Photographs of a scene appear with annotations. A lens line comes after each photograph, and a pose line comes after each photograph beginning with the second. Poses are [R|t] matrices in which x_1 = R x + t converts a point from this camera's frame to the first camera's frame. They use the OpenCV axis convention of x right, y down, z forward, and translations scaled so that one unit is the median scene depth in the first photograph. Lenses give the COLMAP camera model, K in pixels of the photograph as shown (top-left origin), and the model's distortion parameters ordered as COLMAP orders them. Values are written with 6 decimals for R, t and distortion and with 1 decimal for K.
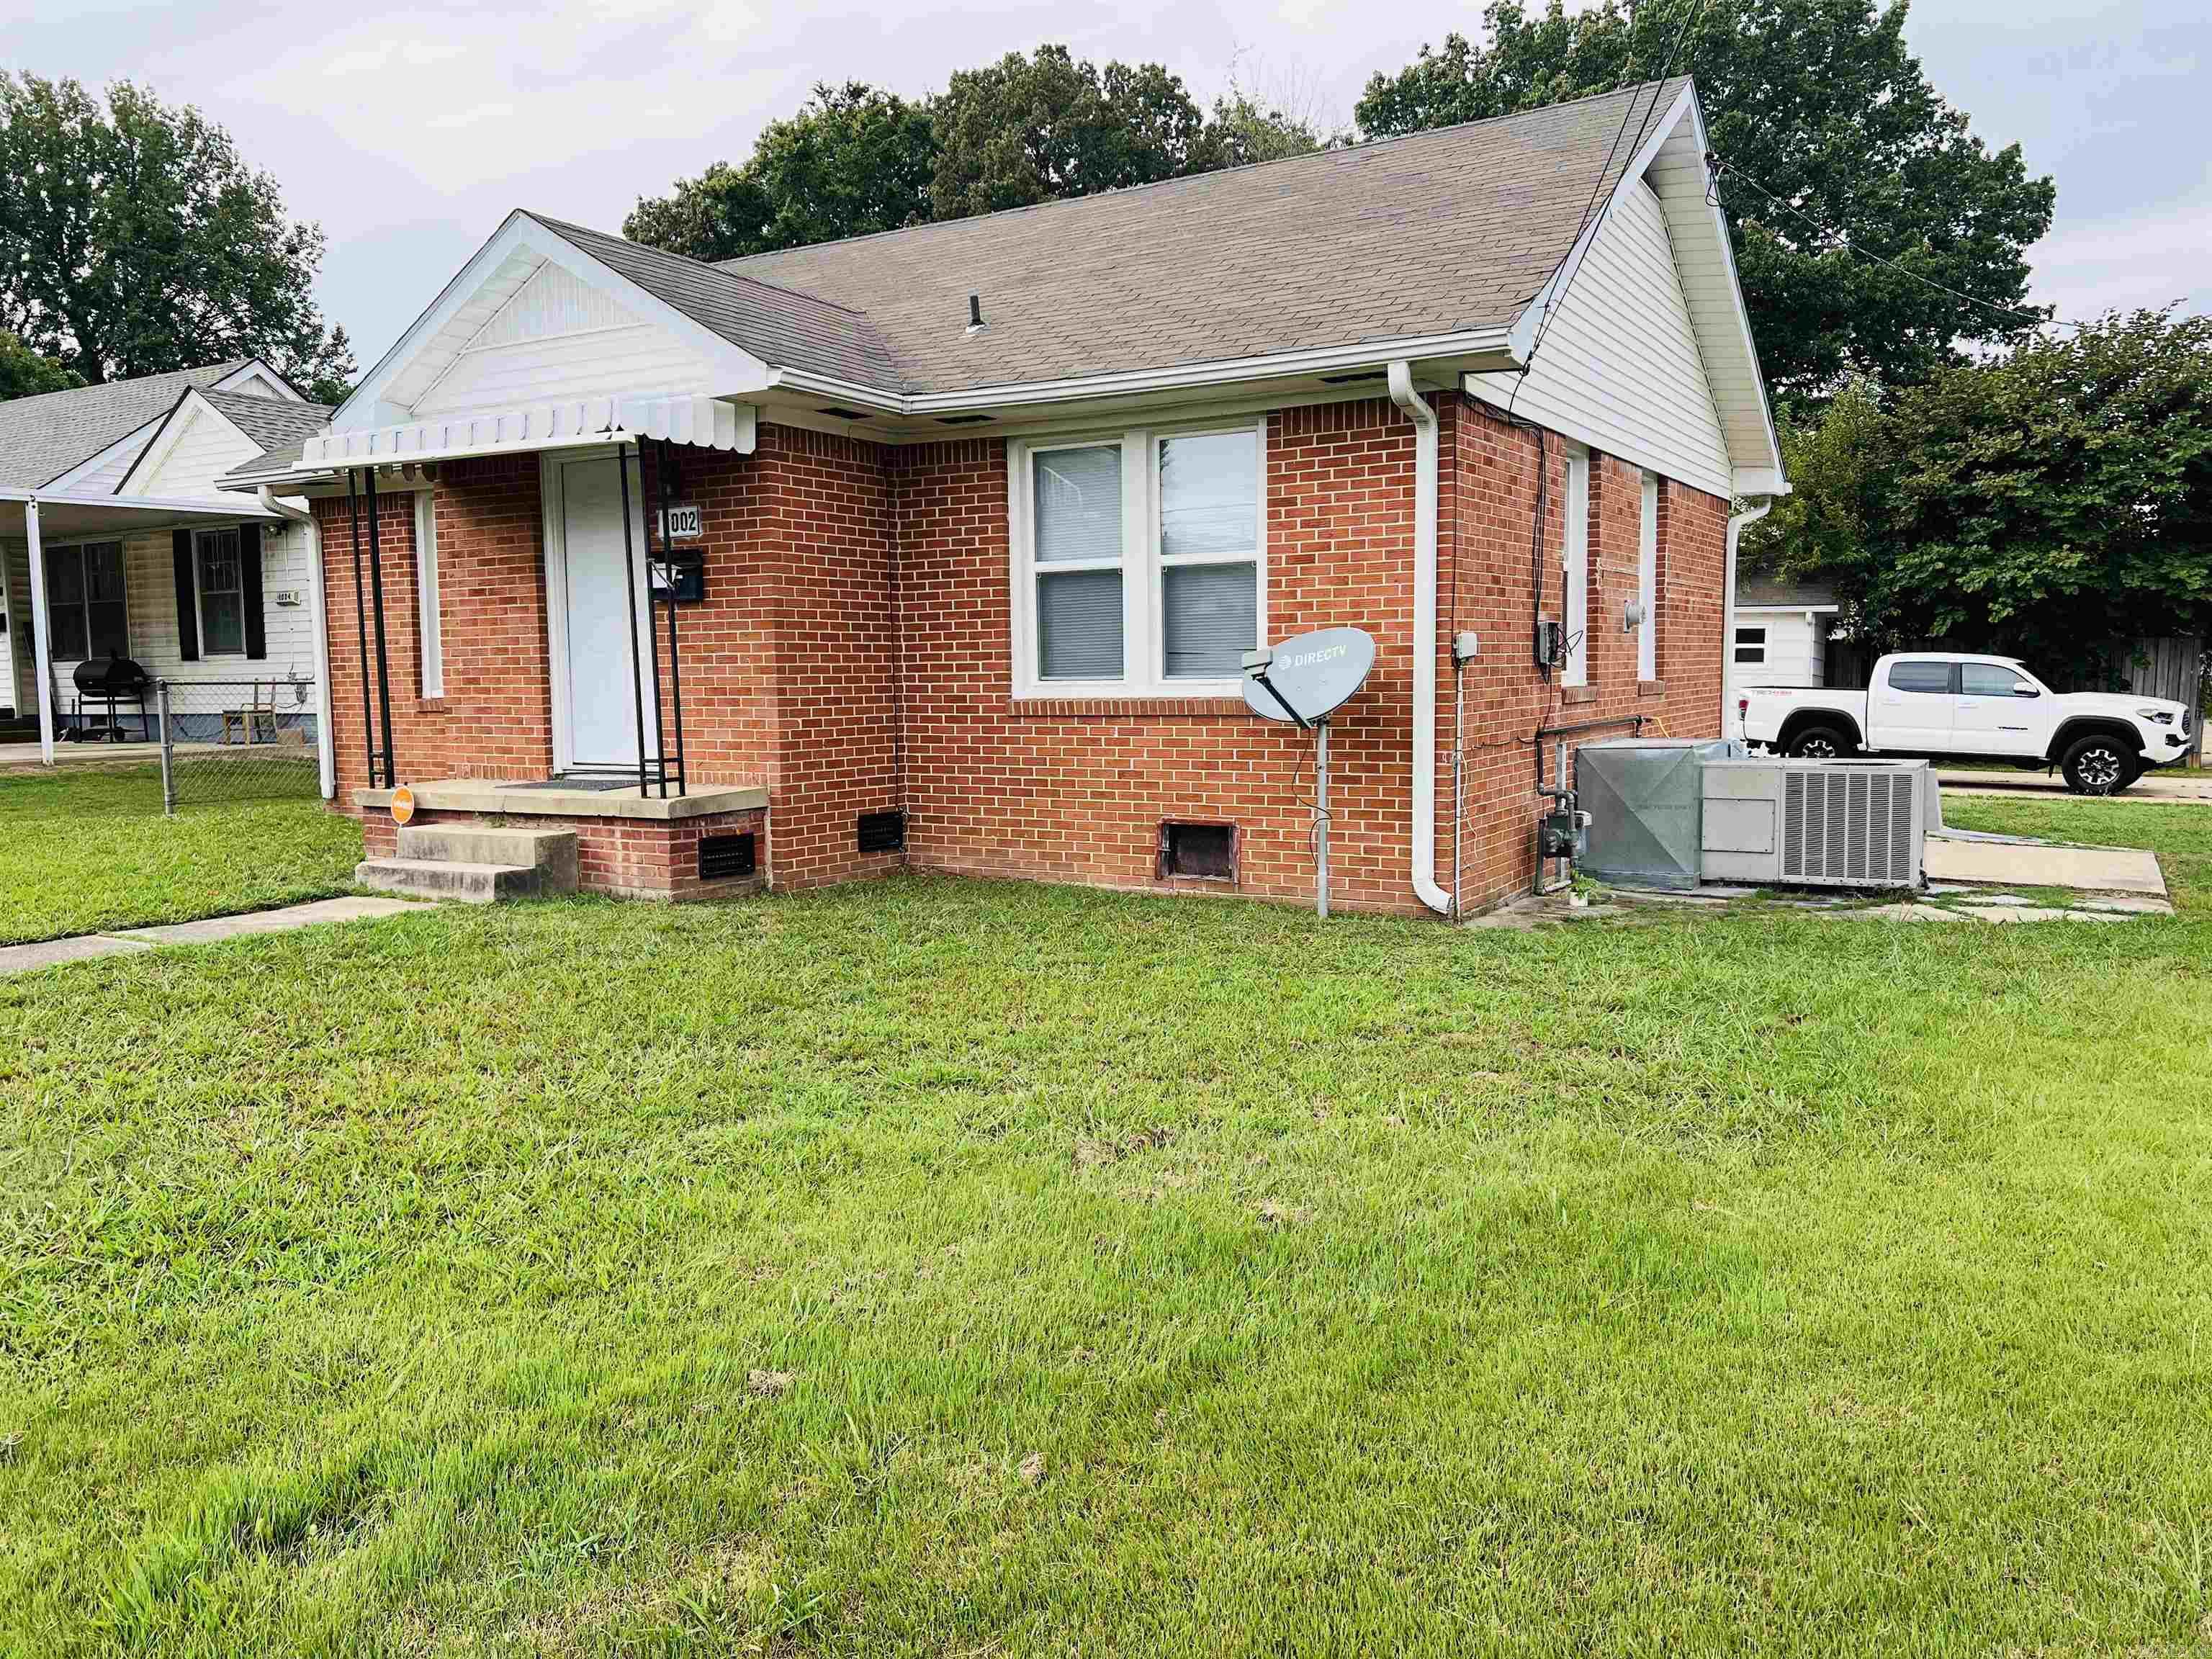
lens RADIAL K [[1677.8, 0, 1123.6], [0, 1677.8, 816.0], [0, 0, 1]] dist [0.068069, -0.075328]
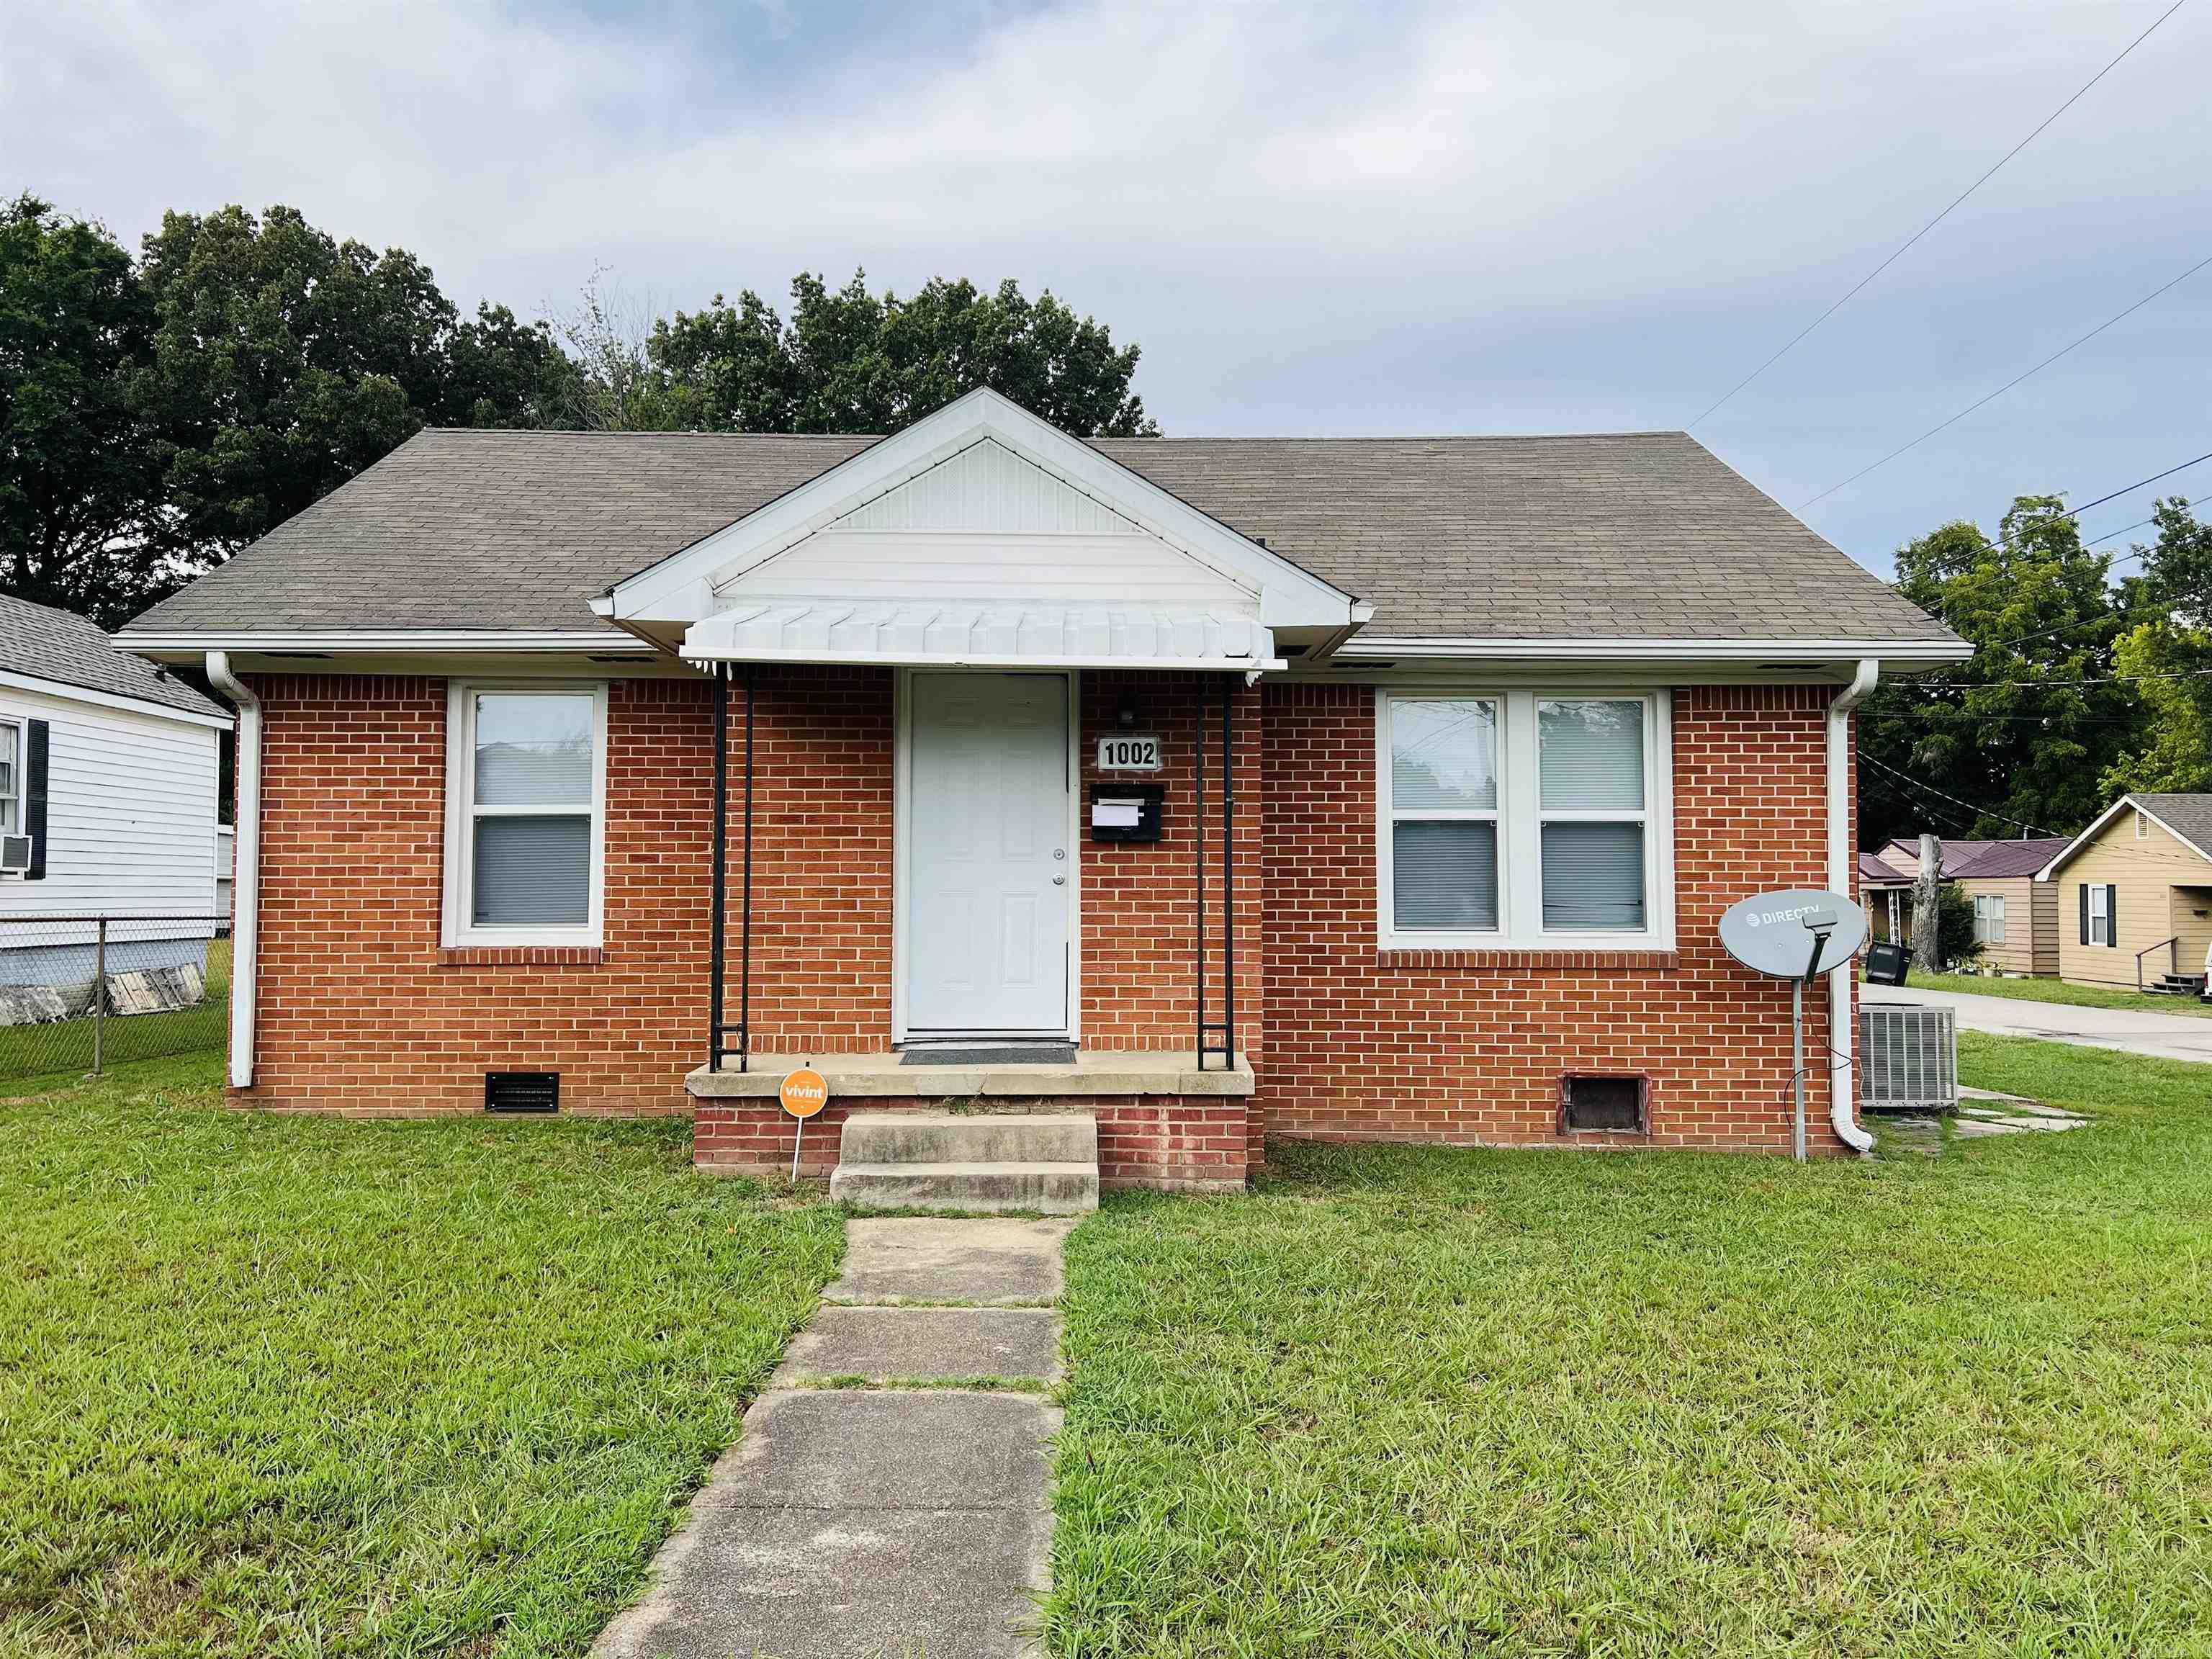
lens RADIAL K [[1677.8, 0, 1117.1], [0, 1677.8, 752.8], [0, 0, 1]] dist [0.068069, -0.075328]
pose [[0.856156, 0.057266, 0.513534, -0.718778], [0.029821, 0.986707, -0.159748, -0.032653], [-0.515856, 0.152083, 0.843068, 0.255255]]
